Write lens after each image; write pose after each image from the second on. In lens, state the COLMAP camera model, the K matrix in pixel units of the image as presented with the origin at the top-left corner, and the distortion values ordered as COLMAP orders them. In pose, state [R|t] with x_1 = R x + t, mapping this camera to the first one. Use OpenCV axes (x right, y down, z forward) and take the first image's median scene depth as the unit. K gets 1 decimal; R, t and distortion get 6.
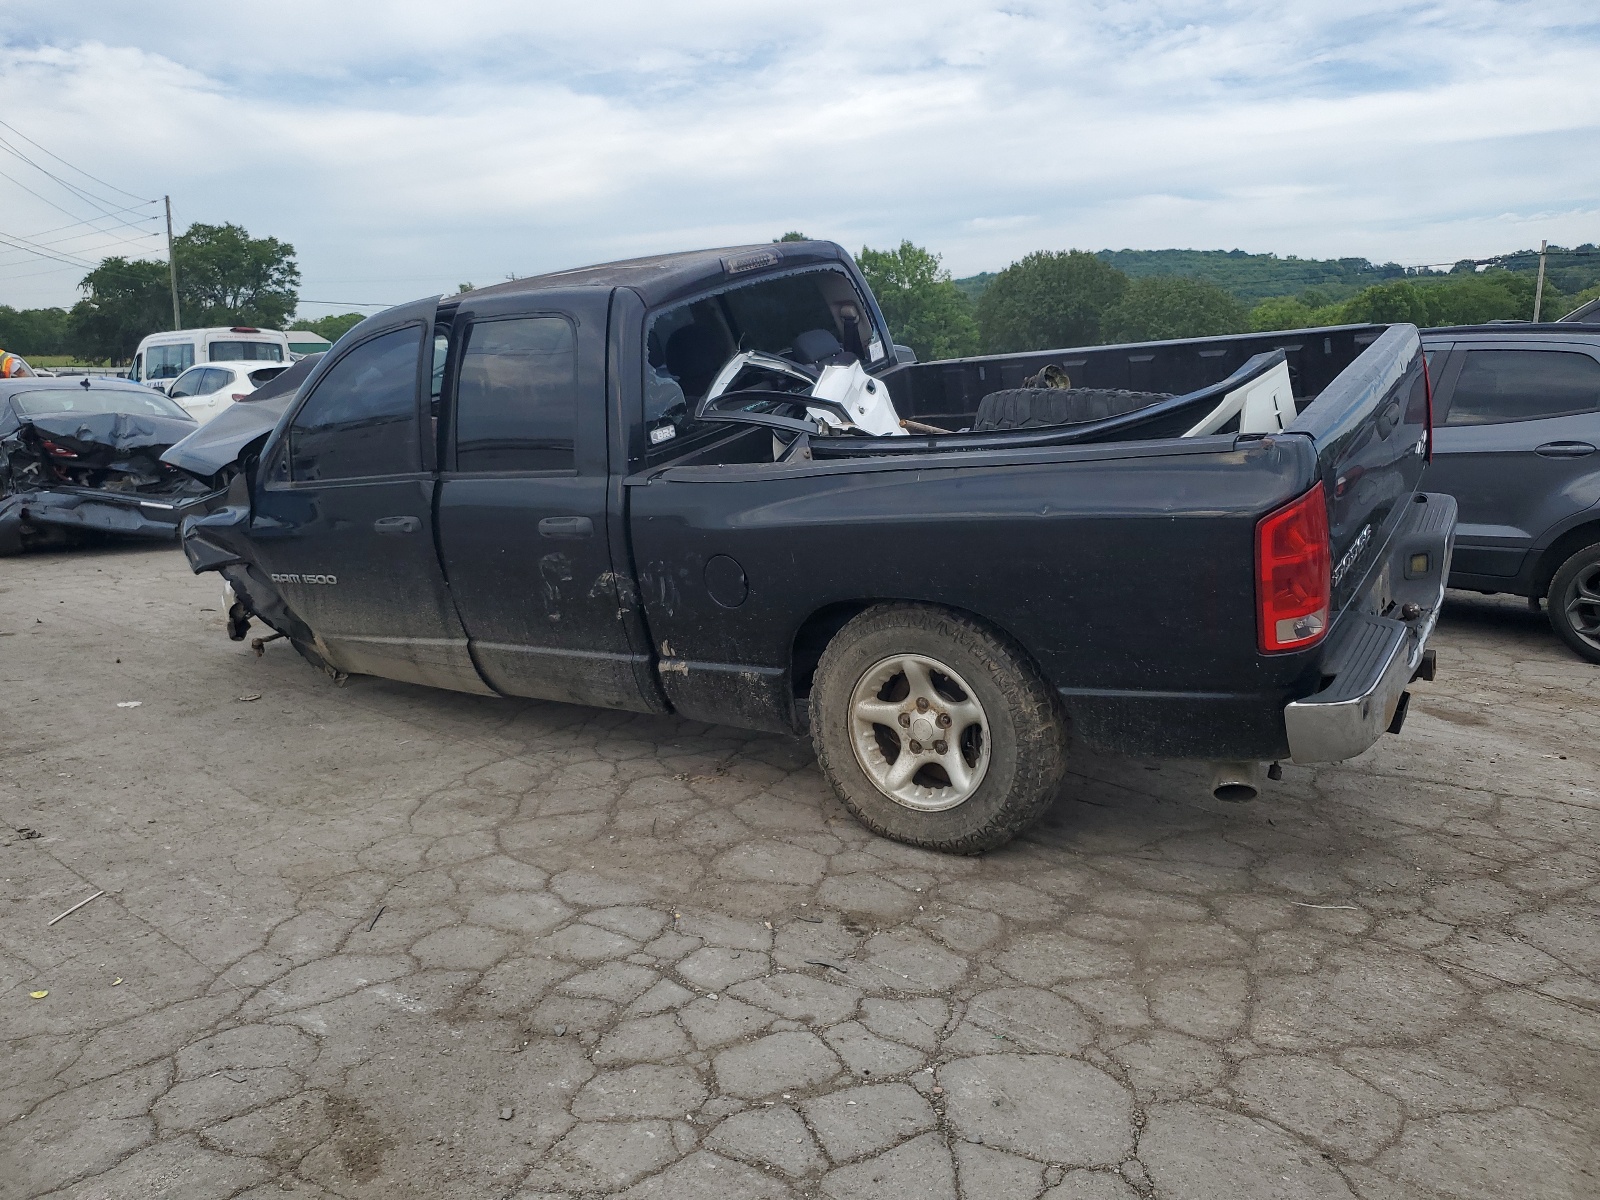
lens RADIAL K [[1302.7, 0, 807.9], [0, 1302.7, 590.7], [0, 0, 1]] dist [0.013212, 0.009675]
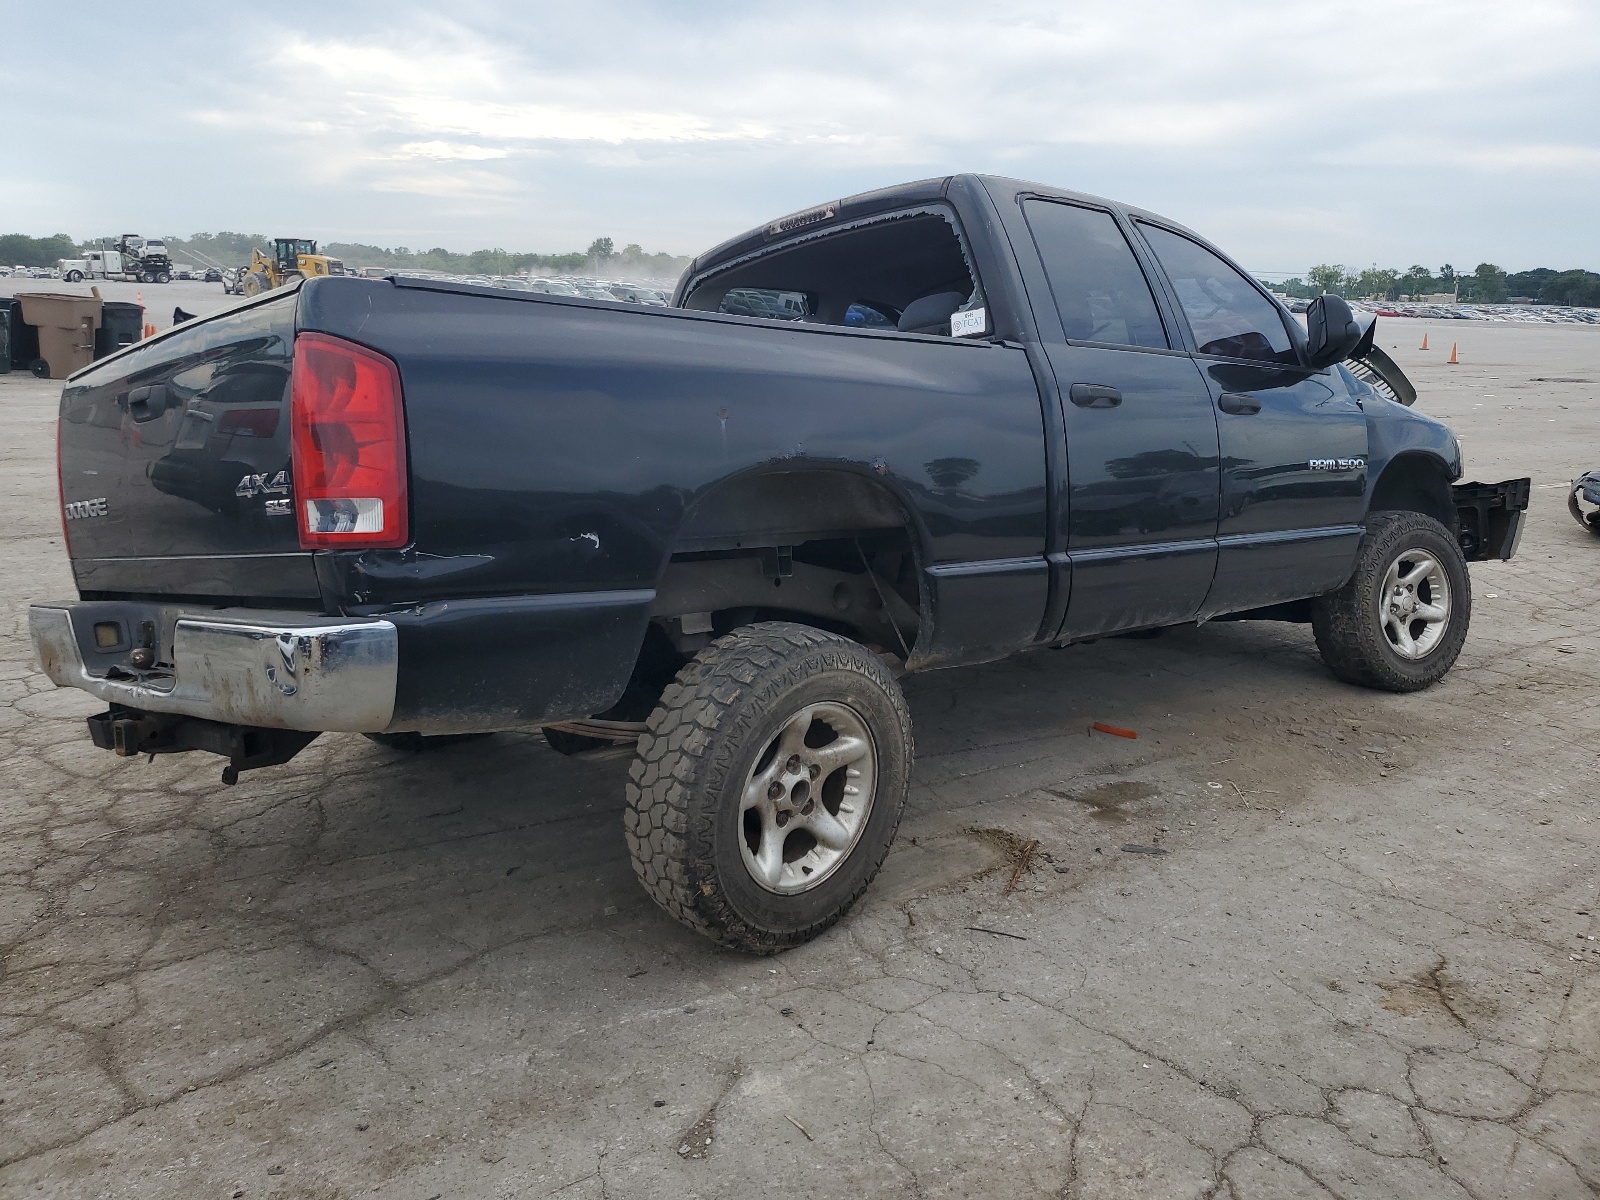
lens RADIAL K [[1302.7, 0, 807.9], [0, 1302.7, 590.7], [0, 0, 1]] dist [0.013212, 0.009675]
pose [[-0.280218, 0.207682, -0.937201, 0.071234], [-0.189213, 0.945212, 0.266031, -0.020234], [0.941104, 0.251878, -0.225570, 0.103693]]
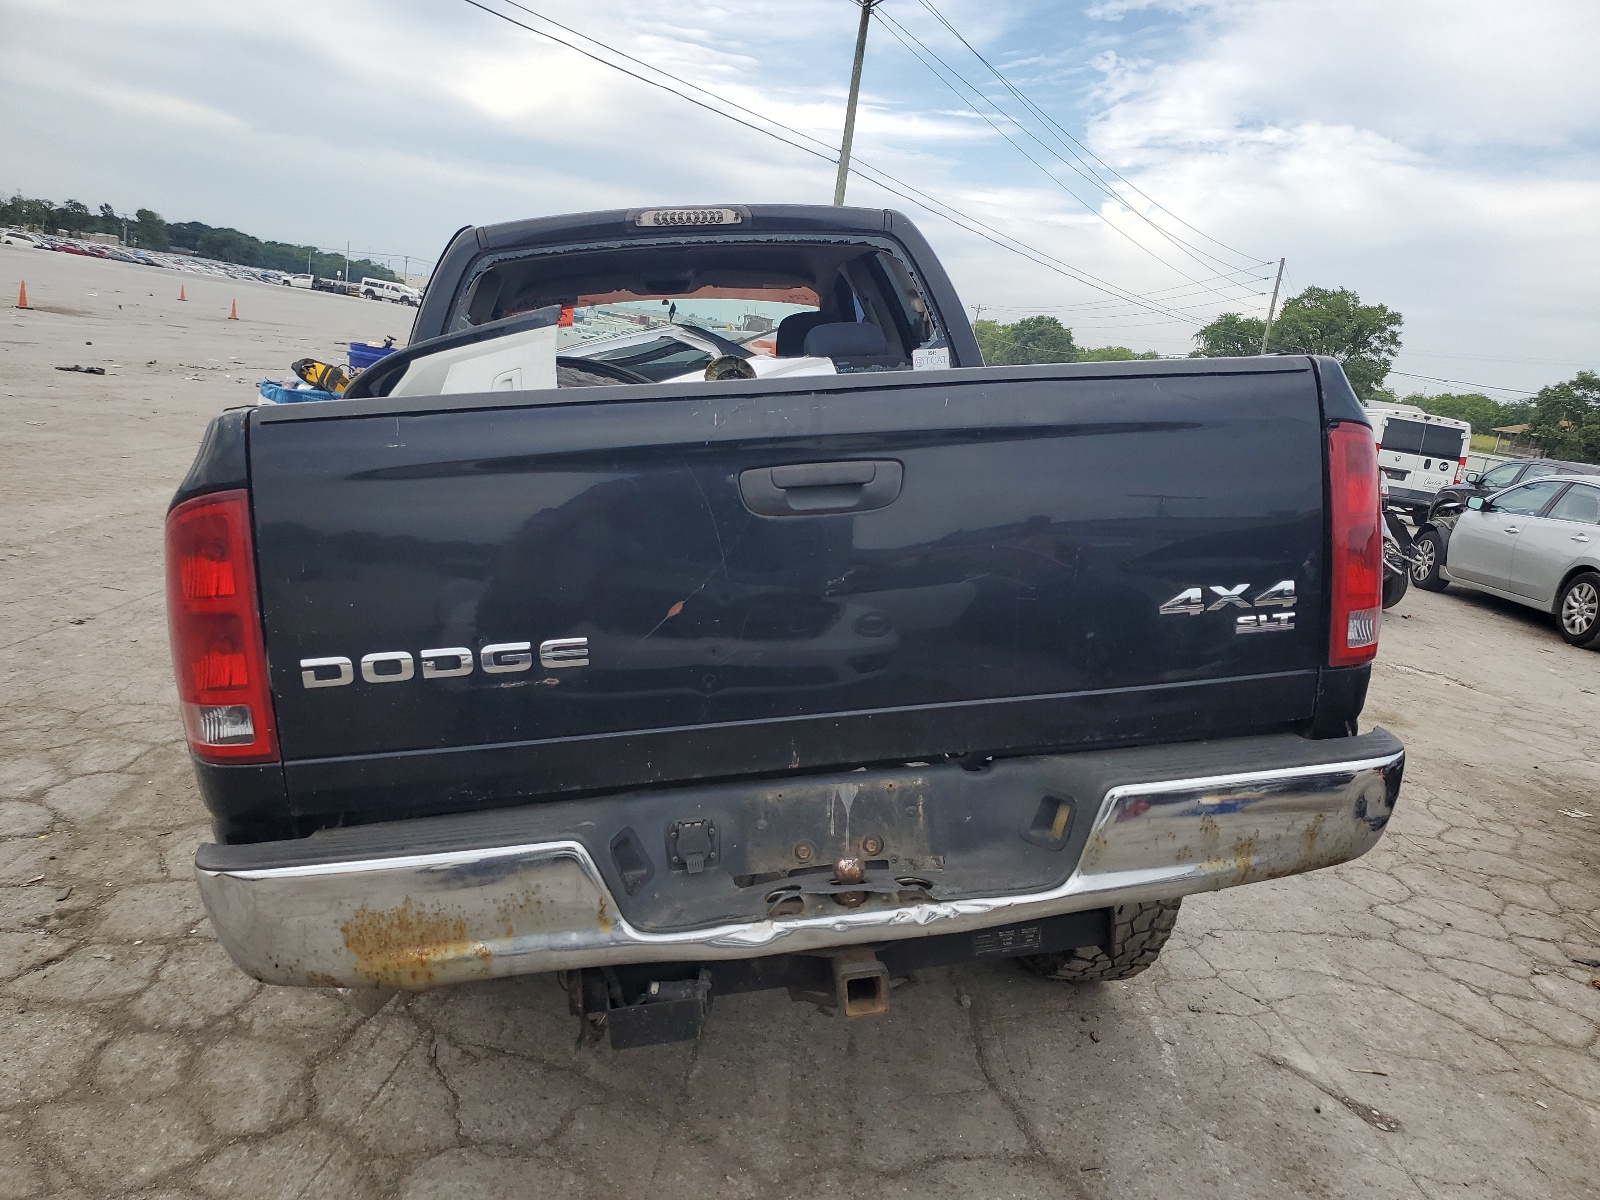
lens RADIAL K [[1296.6, 0, 777.0], [0, 1296.6, 603.0], [0, 0, 1]] dist [-0.038016, 0.091691]
pose [[0.648473, 0.235794, -0.723798, 0.052156], [-0.265323, 0.961205, 0.075424, -0.007563], [0.713503, 0.143130, 0.685877, 0.041485]]
